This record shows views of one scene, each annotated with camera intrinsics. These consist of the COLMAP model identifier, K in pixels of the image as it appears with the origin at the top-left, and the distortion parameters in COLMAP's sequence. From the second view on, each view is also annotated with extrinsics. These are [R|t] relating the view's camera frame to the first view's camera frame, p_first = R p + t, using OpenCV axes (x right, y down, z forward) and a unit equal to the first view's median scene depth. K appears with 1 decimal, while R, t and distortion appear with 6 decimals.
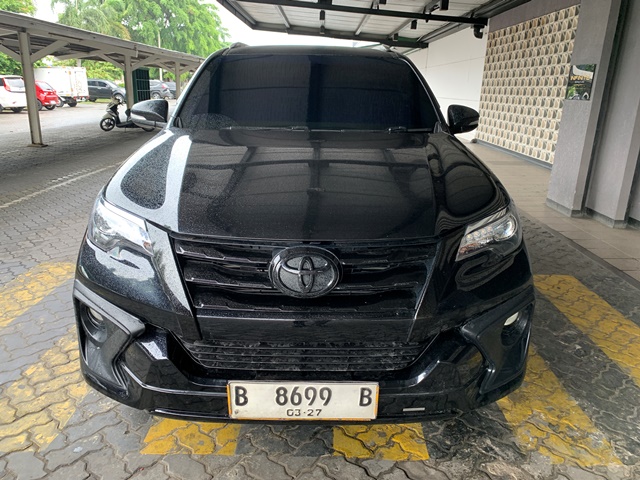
lens RADIAL K [[499.9, 0, 323.9], [0, 499.9, 240.5], [0, 0, 1]] dist [-0.026507, 0.003691]
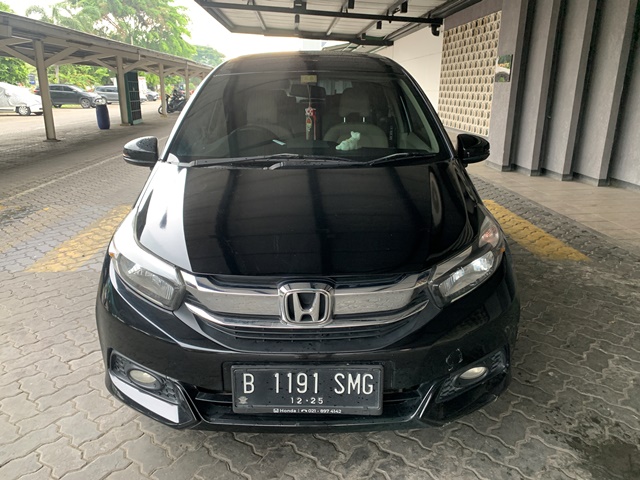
lens RADIAL K [[499.9, 0, 323.3], [0, 499.9, 236.4], [0, 0, 1]] dist [-0.026507, 0.003691]
pose [[0.998076, -0.042650, 0.044996, -0.017513], [0.042916, 0.999066, -0.004959, 0.048105], [-0.044743, 0.006880, 0.998975, -0.127686]]
